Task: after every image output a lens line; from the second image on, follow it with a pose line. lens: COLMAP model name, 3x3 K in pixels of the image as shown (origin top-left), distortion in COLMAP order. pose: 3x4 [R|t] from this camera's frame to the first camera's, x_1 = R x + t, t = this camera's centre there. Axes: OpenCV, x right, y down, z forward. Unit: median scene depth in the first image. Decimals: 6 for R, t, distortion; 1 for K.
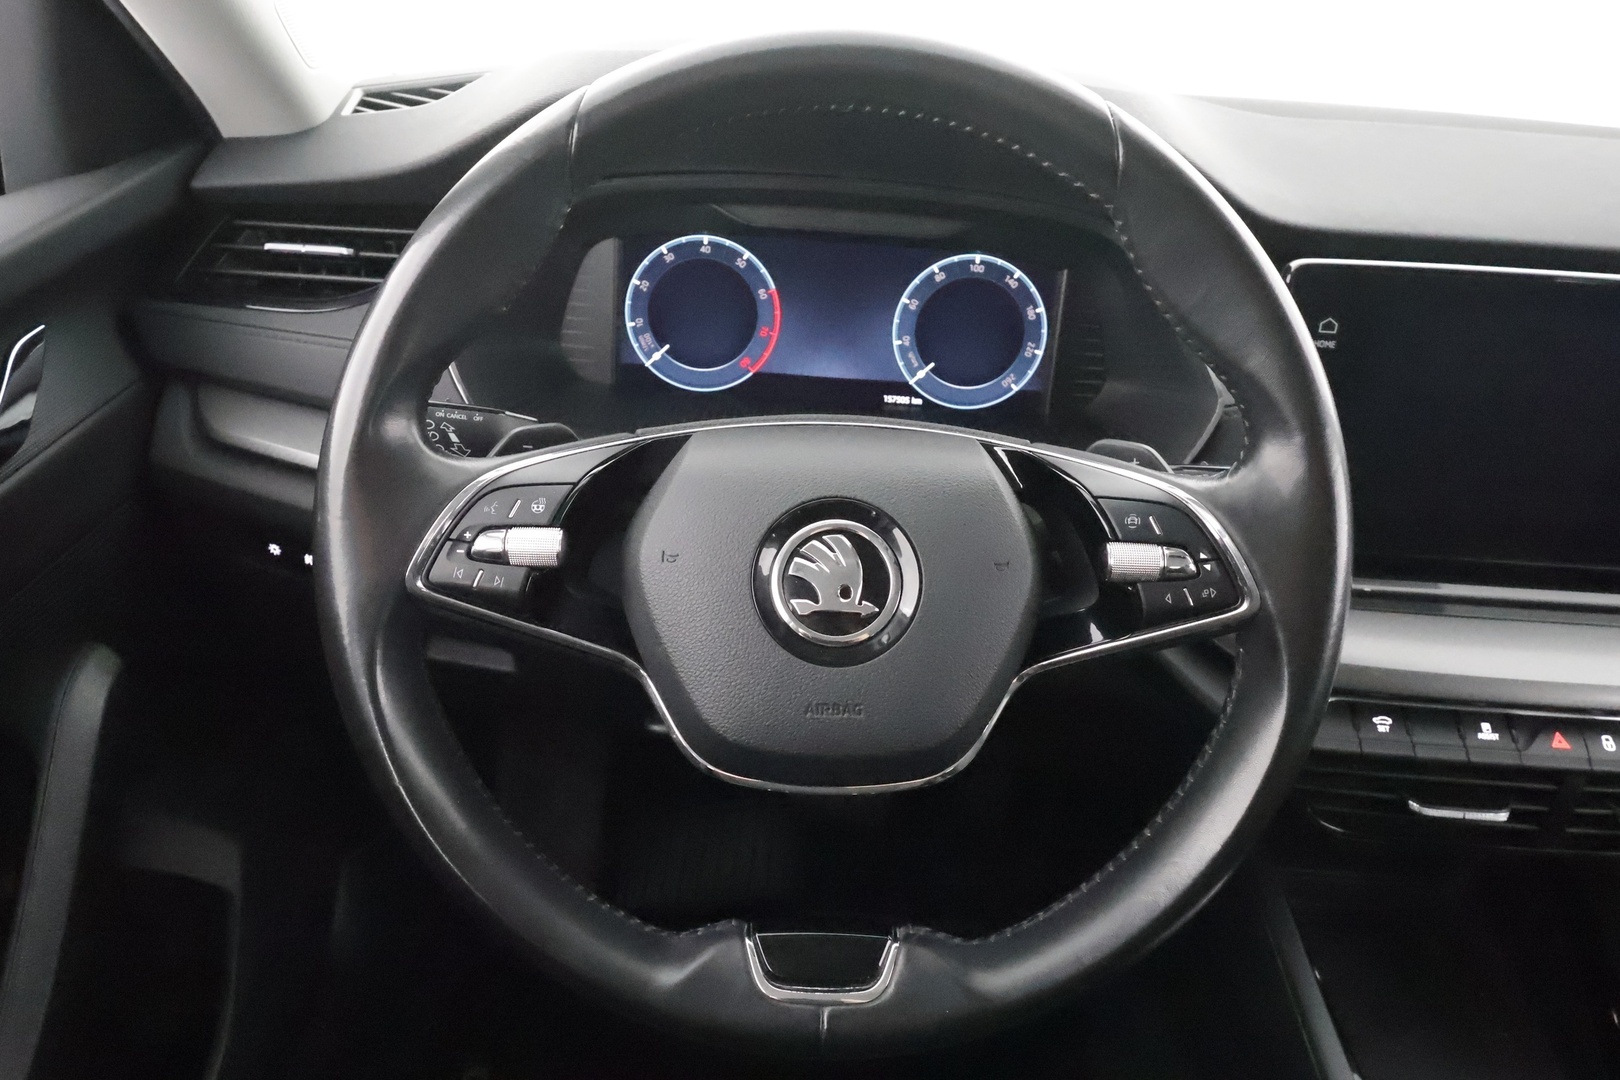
lens RADIAL K [[1216.3, 0, 810.0], [0, 1216.3, 540.0], [0, 0, 1]] dist [0.005560, 0.003352]
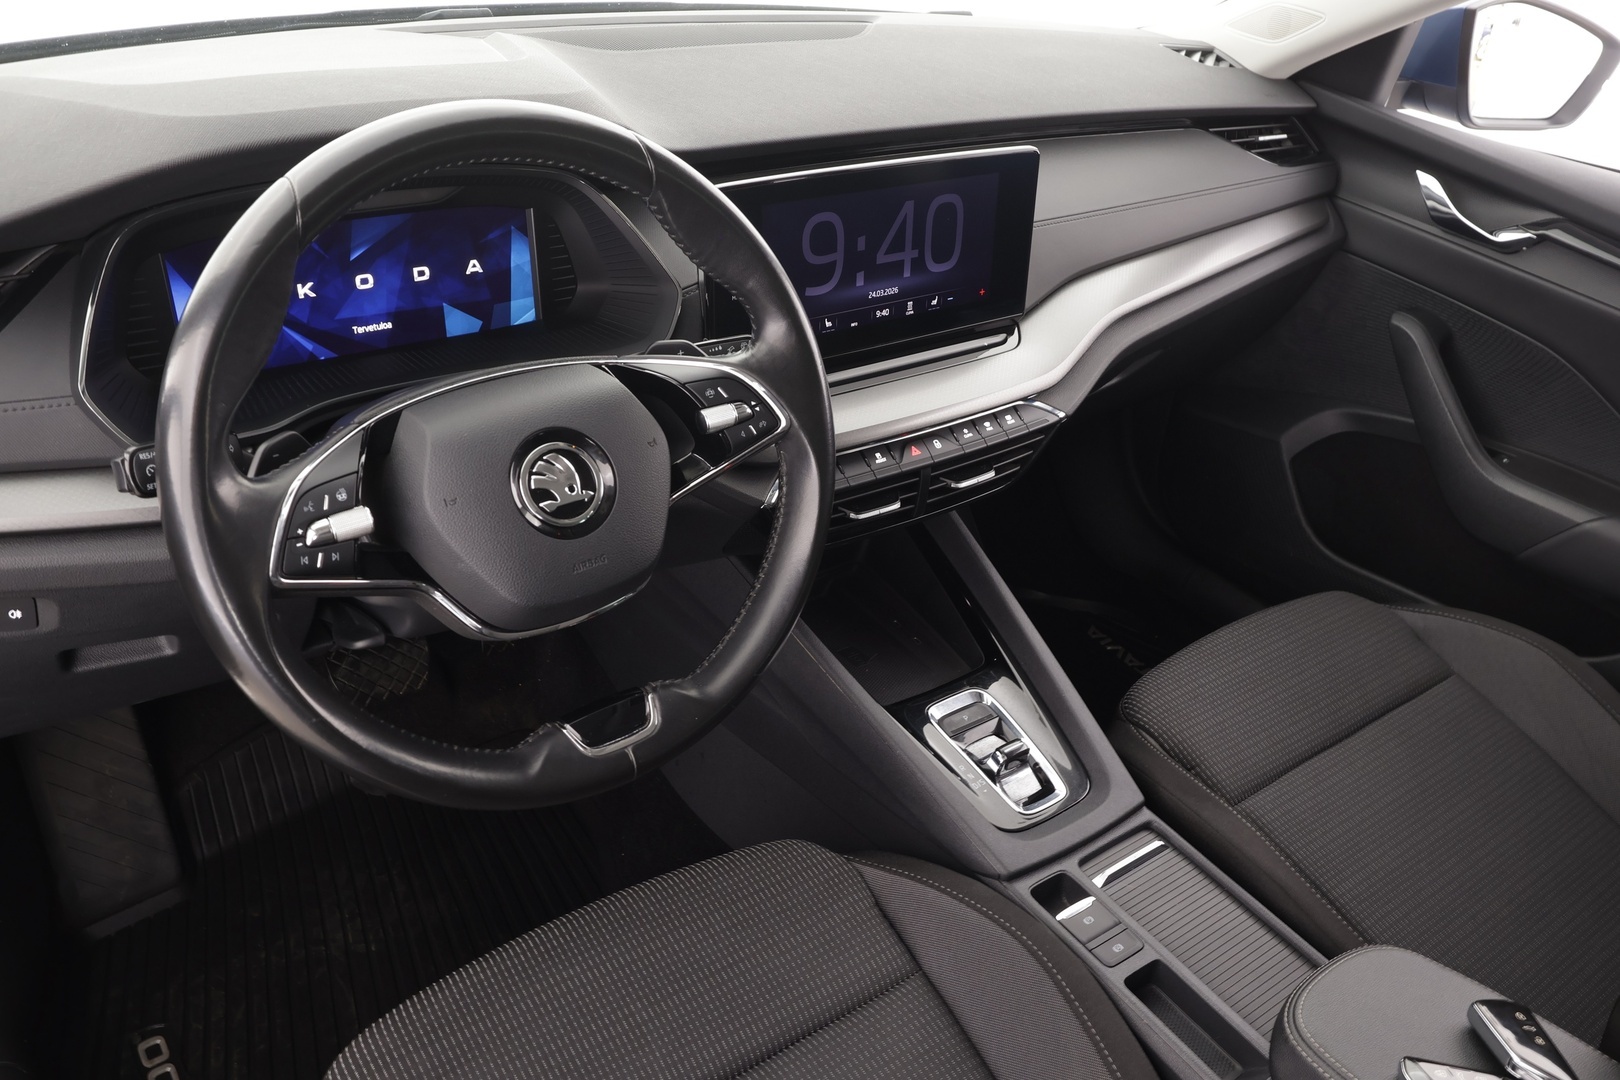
lens RADIAL K [[1270.3, 0, 805.3], [0, 1270.3, 555.1], [0, 0, 1]] dist [0.001398, -0.003456]
pose [[0.798665, -0.321612, 0.508625, -0.533863], [0.239093, 0.945221, 0.222244, -0.150865], [-0.552240, -0.055890, 0.831810, -0.449625]]
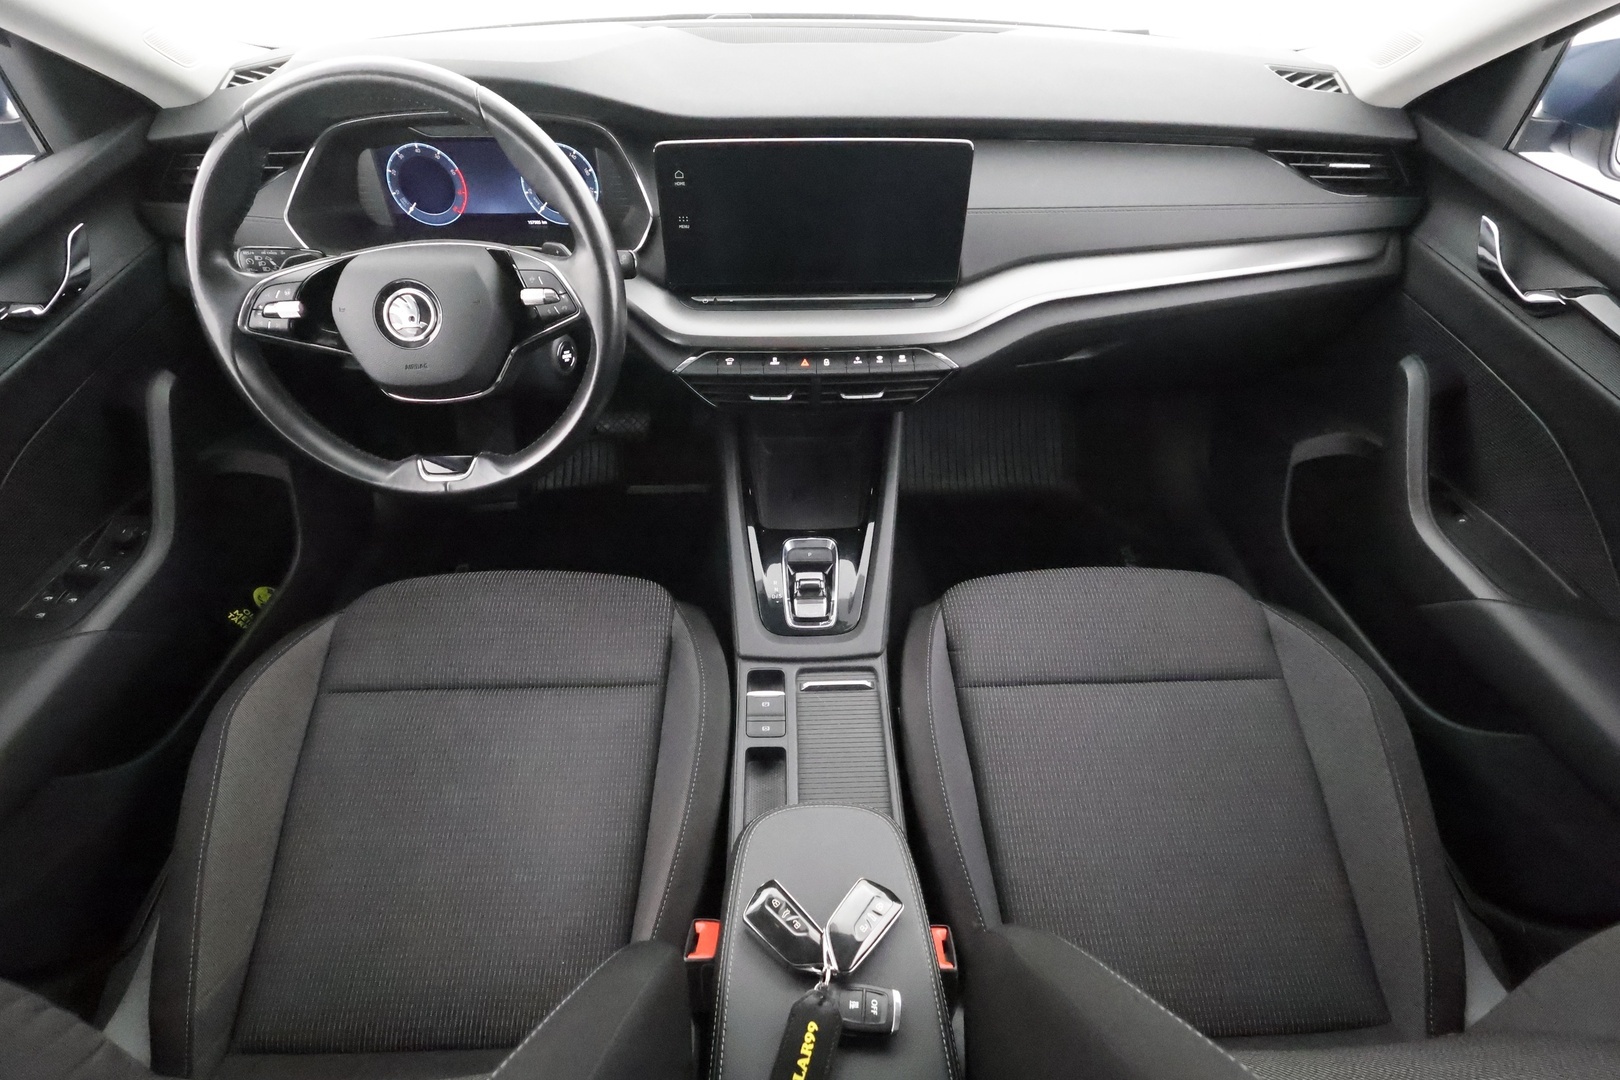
lens RADIAL K [[755.2, 0, 810.0], [0, 755.2, 540.0], [0, 0, 1]] dist [0.002102, -0.000765]
pose [[0.997014, -0.076901, -0.006972, 0.773247], [0.075276, 0.947889, 0.309581, 0.051173], [-0.017198, -0.309181, 0.950848, -0.600067]]
